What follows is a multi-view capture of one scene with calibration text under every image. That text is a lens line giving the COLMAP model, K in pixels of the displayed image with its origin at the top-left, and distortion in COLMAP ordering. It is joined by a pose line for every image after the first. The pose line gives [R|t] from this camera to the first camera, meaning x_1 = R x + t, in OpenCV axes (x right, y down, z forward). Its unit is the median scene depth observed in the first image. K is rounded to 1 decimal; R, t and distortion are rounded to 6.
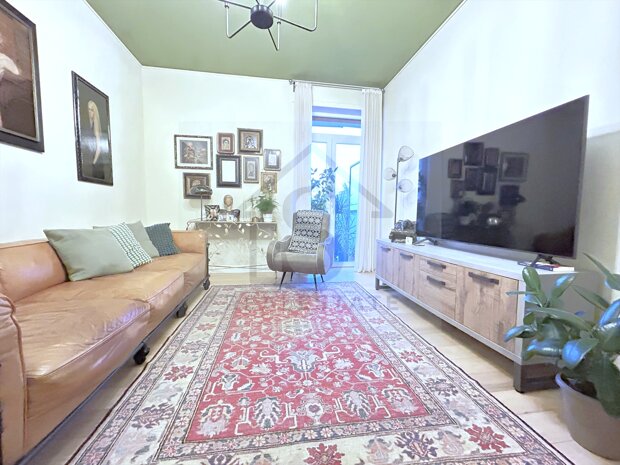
lens RADIAL K [[248.7, 0, 310.0], [0, 248.7, 232.5], [0, 0, 1]] dist [-0.001227, 0.000688]
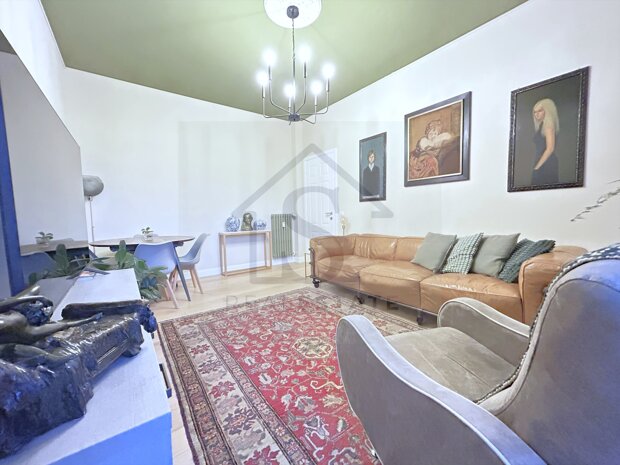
lens RADIAL K [[248.7, 0, 310.0], [0, 248.7, 232.5], [0, 0, 1]] dist [-0.001227, 0.000688]
pose [[-0.879636, 0.039074, -0.474040, 0.476318], [-0.027041, 0.990900, 0.131856, -0.217381], [0.474879, 0.128804, -0.870574, 2.161666]]
